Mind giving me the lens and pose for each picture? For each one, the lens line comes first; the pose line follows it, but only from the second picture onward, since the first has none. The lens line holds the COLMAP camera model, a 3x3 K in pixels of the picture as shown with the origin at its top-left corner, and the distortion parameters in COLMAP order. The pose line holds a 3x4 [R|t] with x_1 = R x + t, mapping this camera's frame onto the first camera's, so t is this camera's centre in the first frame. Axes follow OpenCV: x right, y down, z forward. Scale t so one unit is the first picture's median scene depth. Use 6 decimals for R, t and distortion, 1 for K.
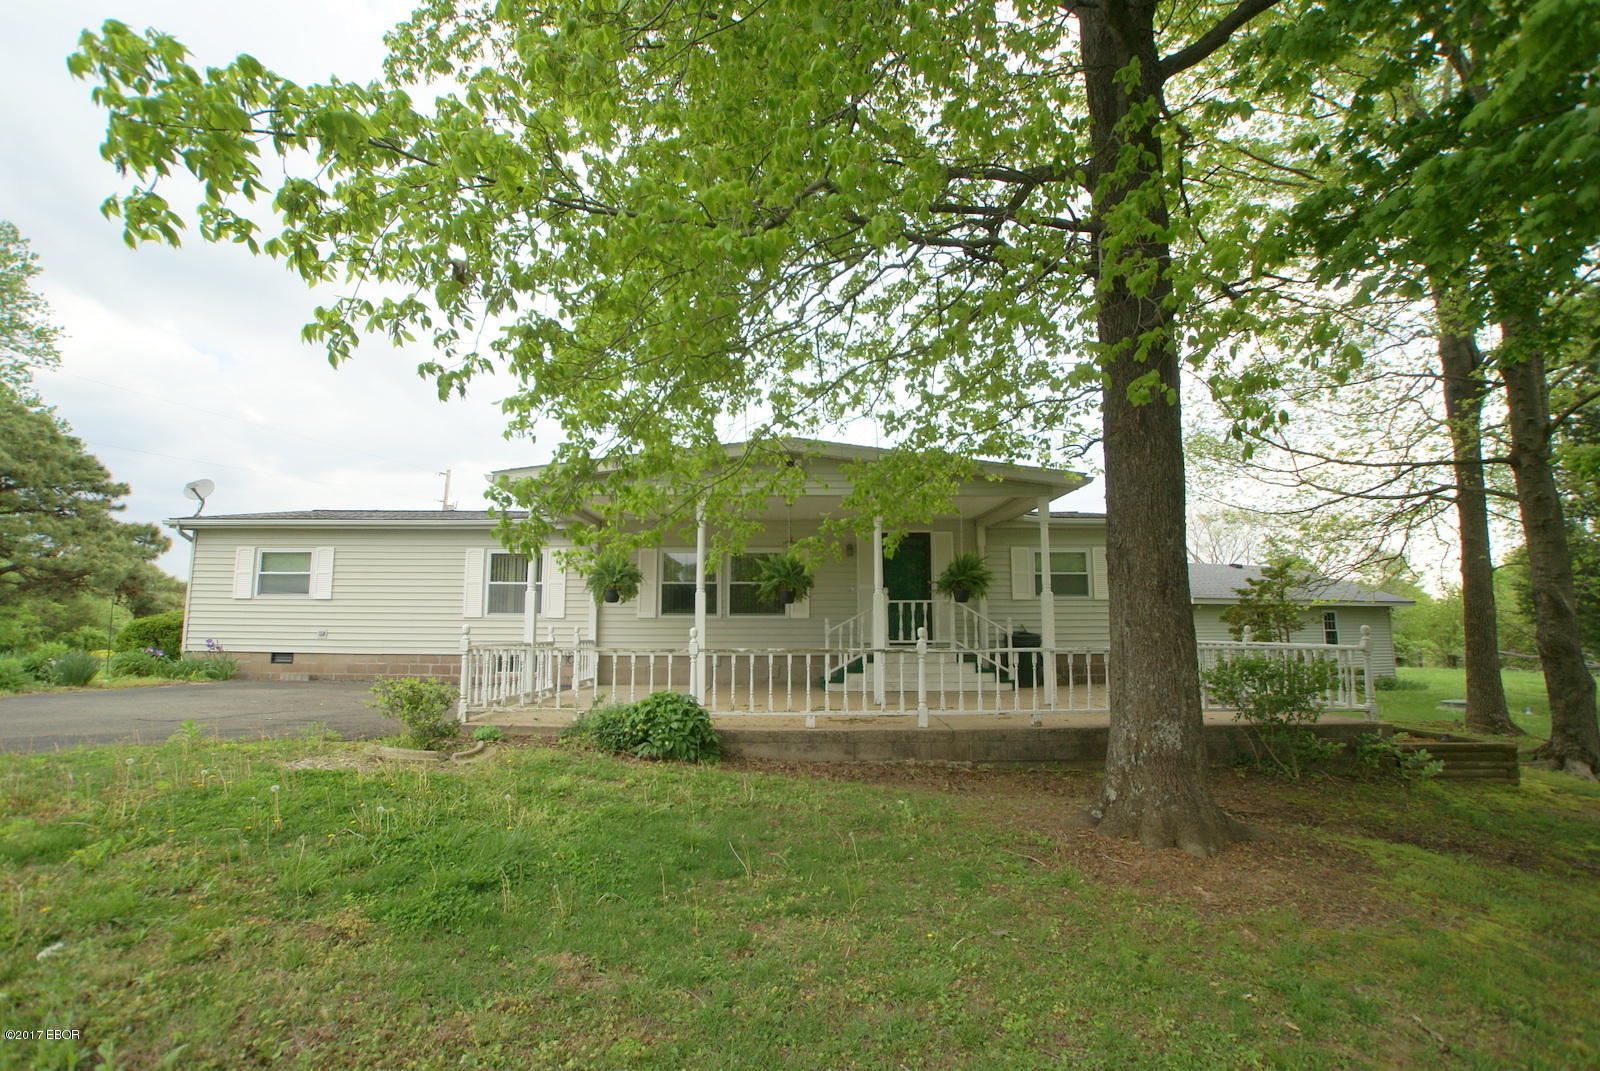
lens RADIAL K [[782.2, 0, 800.0], [0, 782.2, 535.5], [0, 0, 1]] dist [-0.067216, 0.059122]
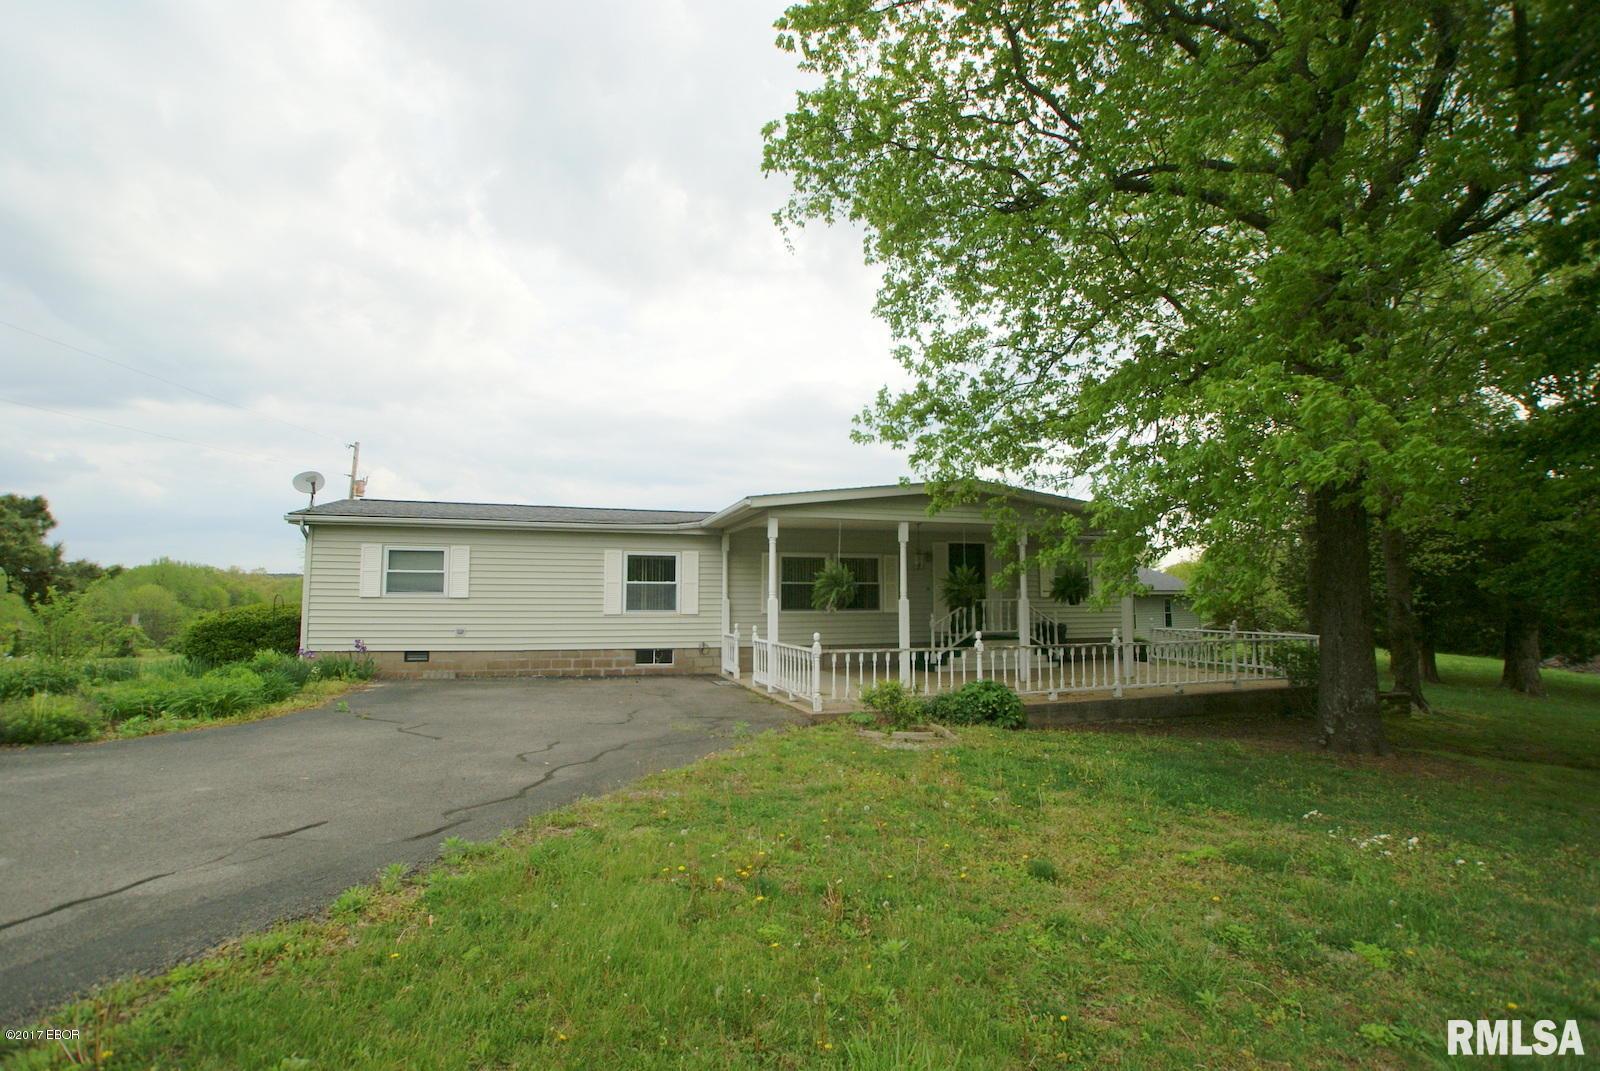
lens RADIAL K [[782.2, 0, 800.0], [0, 782.2, 535.5], [0, 0, 1]] dist [-0.067216, 0.059122]
pose [[0.949274, 0.023550, 0.313568, -0.516175], [-0.035693, 0.998816, 0.033040, -0.048870], [-0.312419, -0.042556, 0.948991, -0.104359]]
